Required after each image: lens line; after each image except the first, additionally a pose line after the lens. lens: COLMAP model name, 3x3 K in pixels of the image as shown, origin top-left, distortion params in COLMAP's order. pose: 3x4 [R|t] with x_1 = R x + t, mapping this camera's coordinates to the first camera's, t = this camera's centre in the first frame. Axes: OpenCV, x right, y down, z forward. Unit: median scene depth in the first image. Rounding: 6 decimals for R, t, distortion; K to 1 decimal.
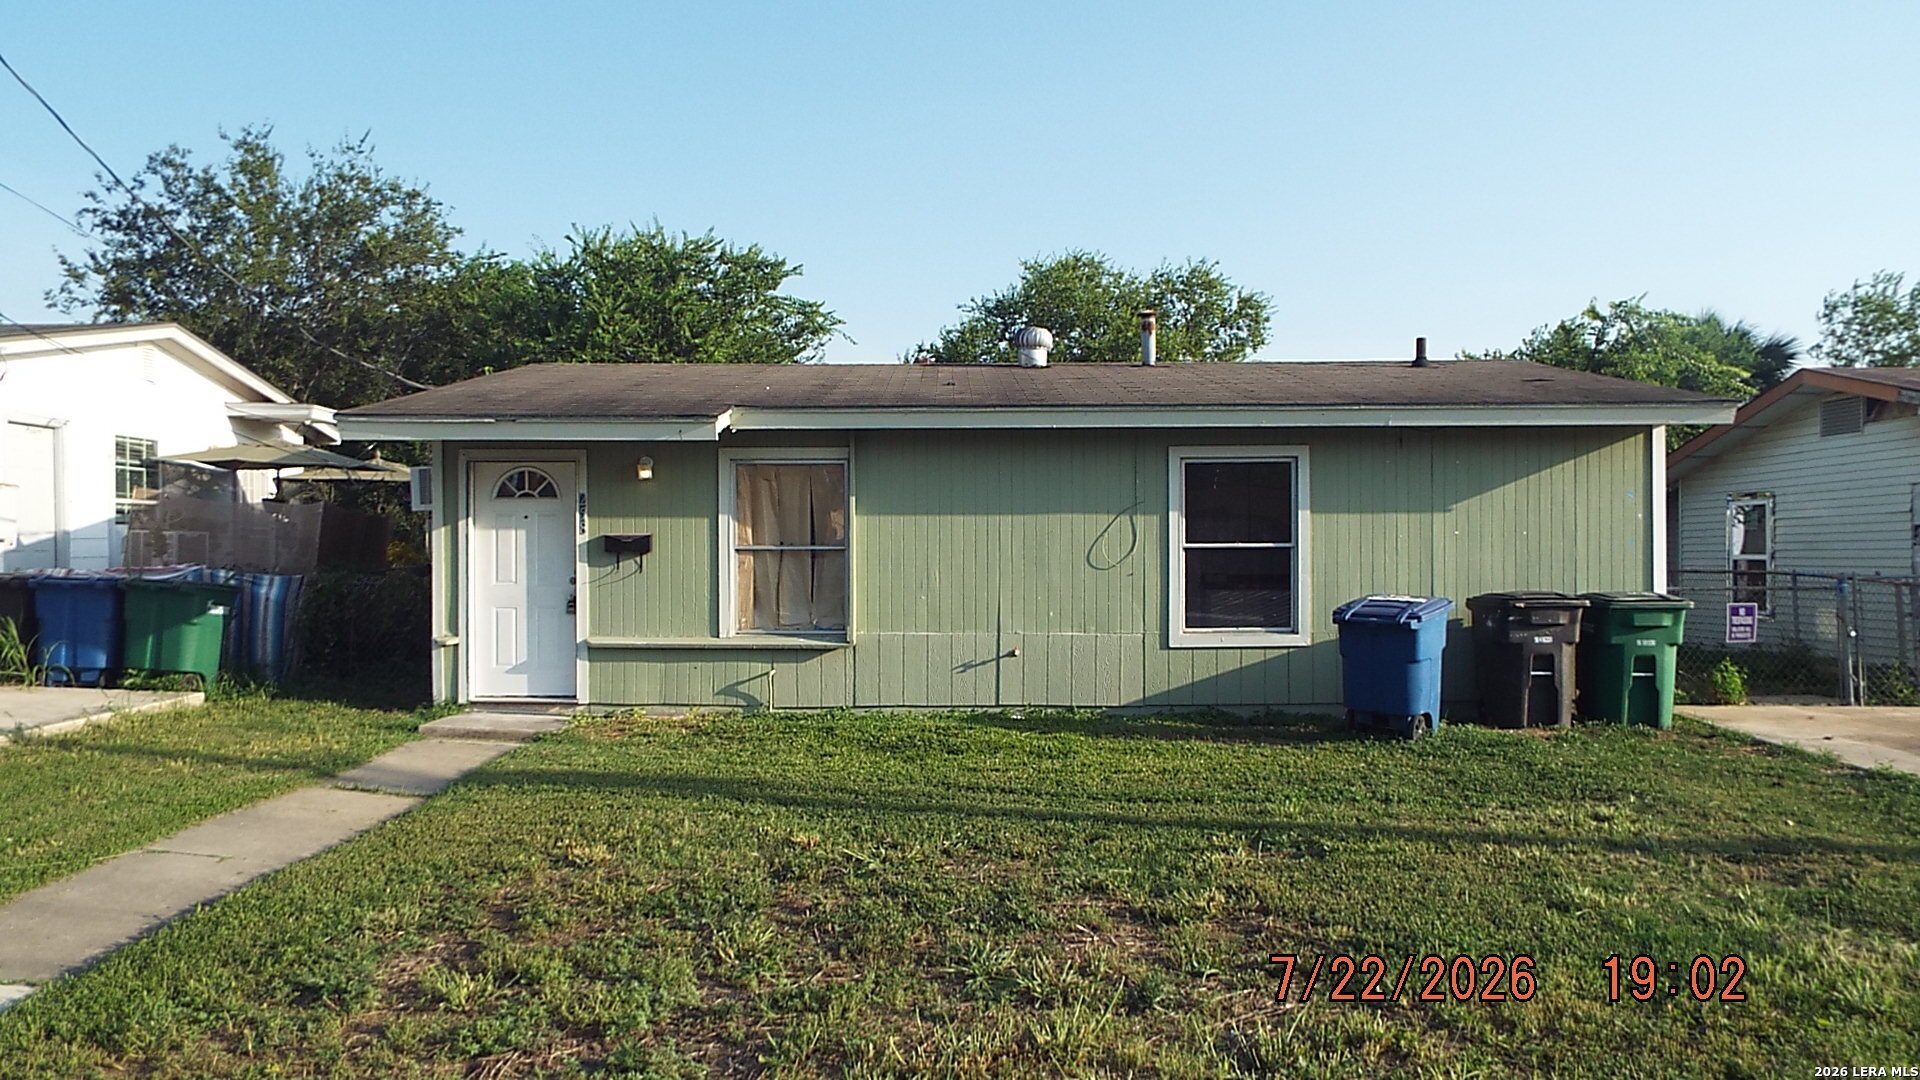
lens RADIAL K [[1440.3, 0, 957.6], [0, 1440.3, 527.4], [0, 0, 1]] dist [-0.015066, 0.030559]
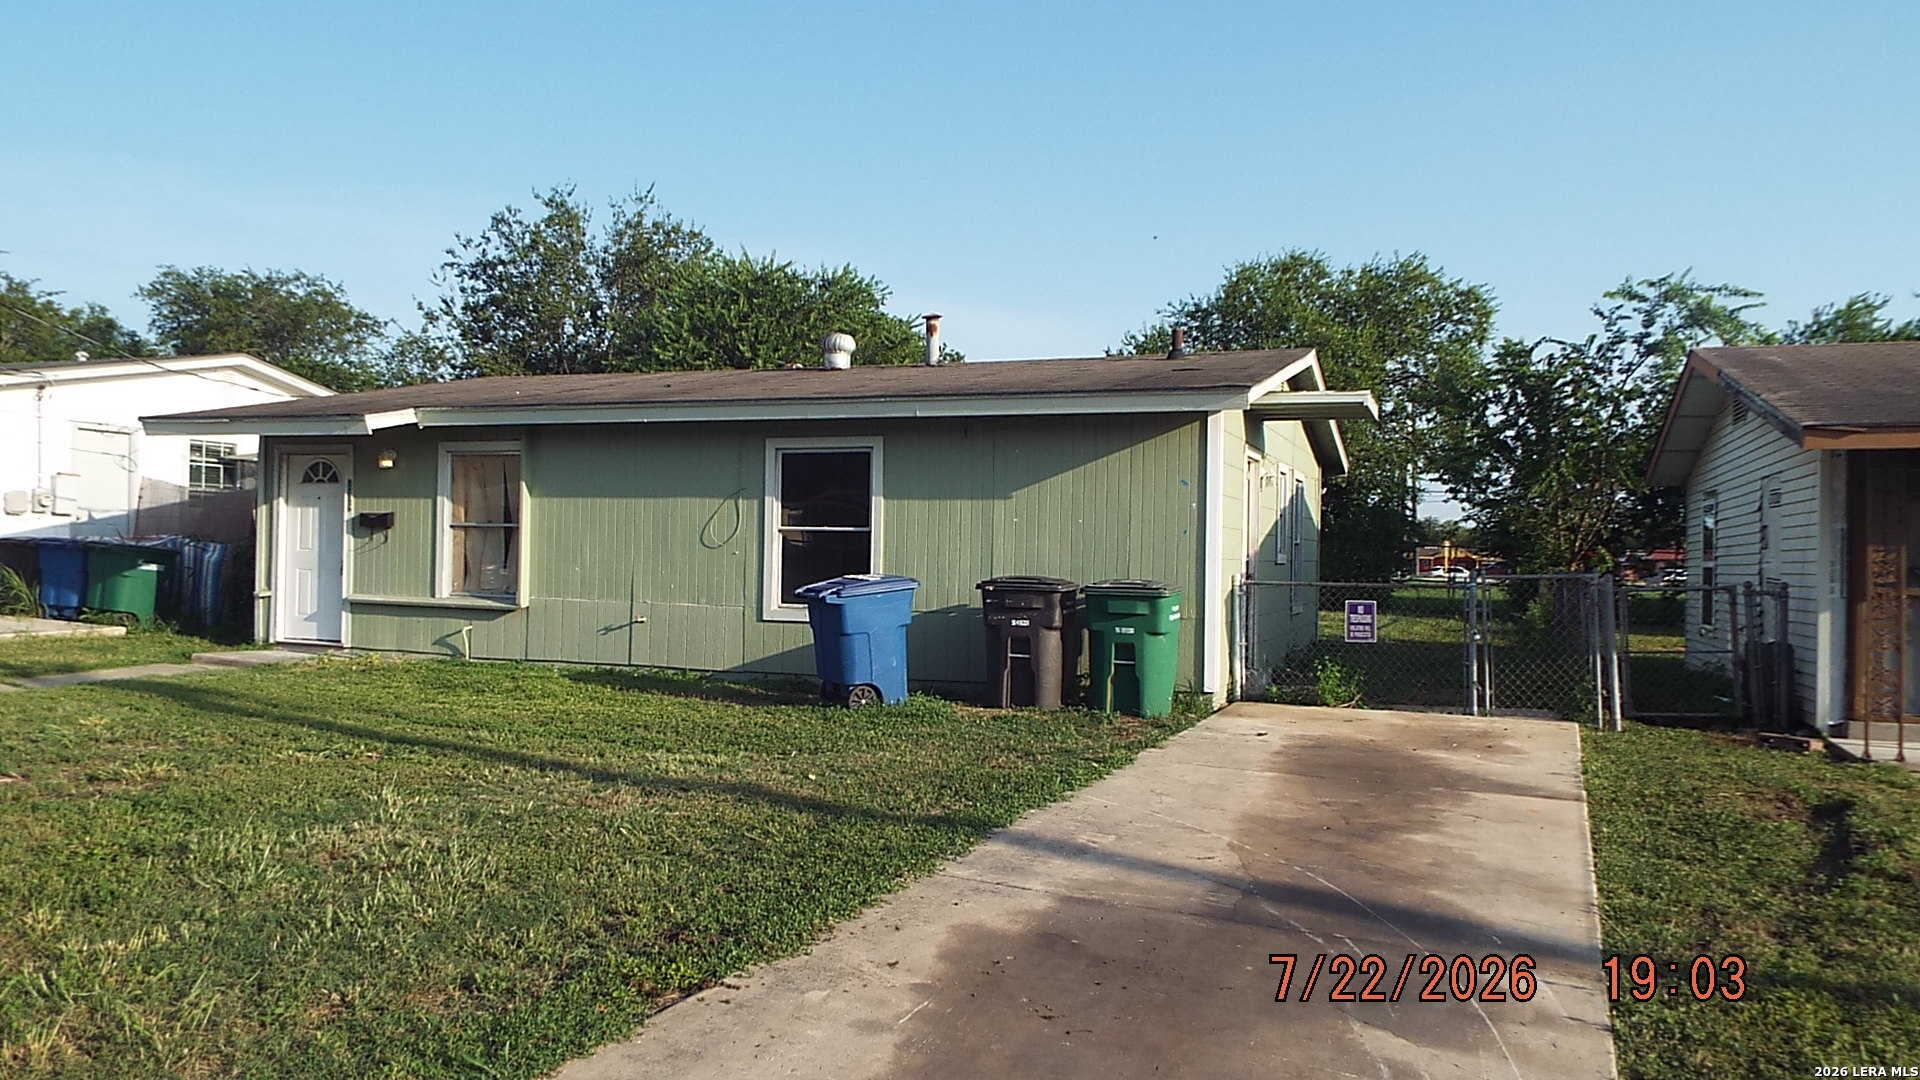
lens RADIAL K [[1440.3, 0, 968.0], [0, 1440.3, 534.3], [0, 0, 1]] dist [-0.015066, 0.030559]
pose [[0.930430, 0.015516, -0.366140, 0.693740], [-0.017225, 0.999851, -0.001399, 0.016391], [0.366064, 0.007608, 0.930559, 0.032538]]
